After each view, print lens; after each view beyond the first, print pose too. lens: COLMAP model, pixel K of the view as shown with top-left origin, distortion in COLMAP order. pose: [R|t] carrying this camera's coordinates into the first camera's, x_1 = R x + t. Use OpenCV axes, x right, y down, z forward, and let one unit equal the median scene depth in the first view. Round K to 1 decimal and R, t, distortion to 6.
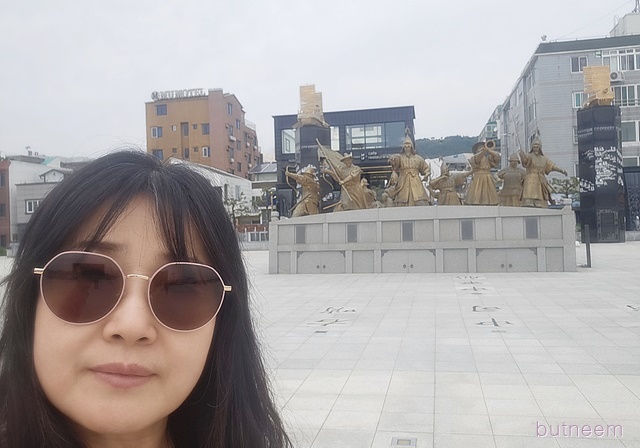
lens RADIAL K [[565.4, 0, 320.0], [0, 565.4, 224.0], [0, 0, 1]] dist [0.067437, -0.156626]
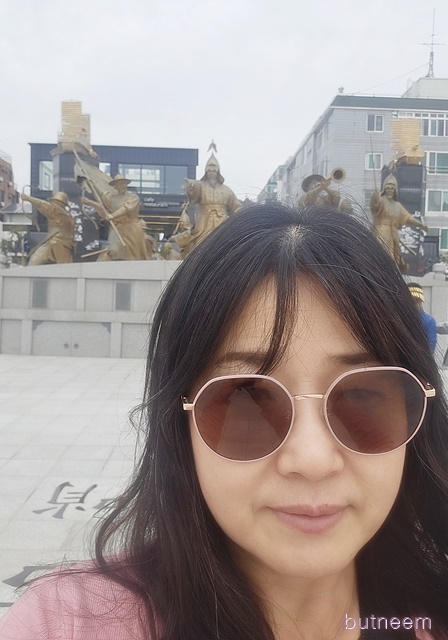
lens RADIAL K [[565.4, 0, 224.0], [0, 565.4, 320.0], [0, 0, 1]] dist [0.067437, -0.156626]
pose [[0.970451, 0.041380, 0.237723, 0.008573], [-0.057415, 0.996490, 0.060925, -0.001447], [-0.234368, -0.072774, 0.969420, 0.182949]]
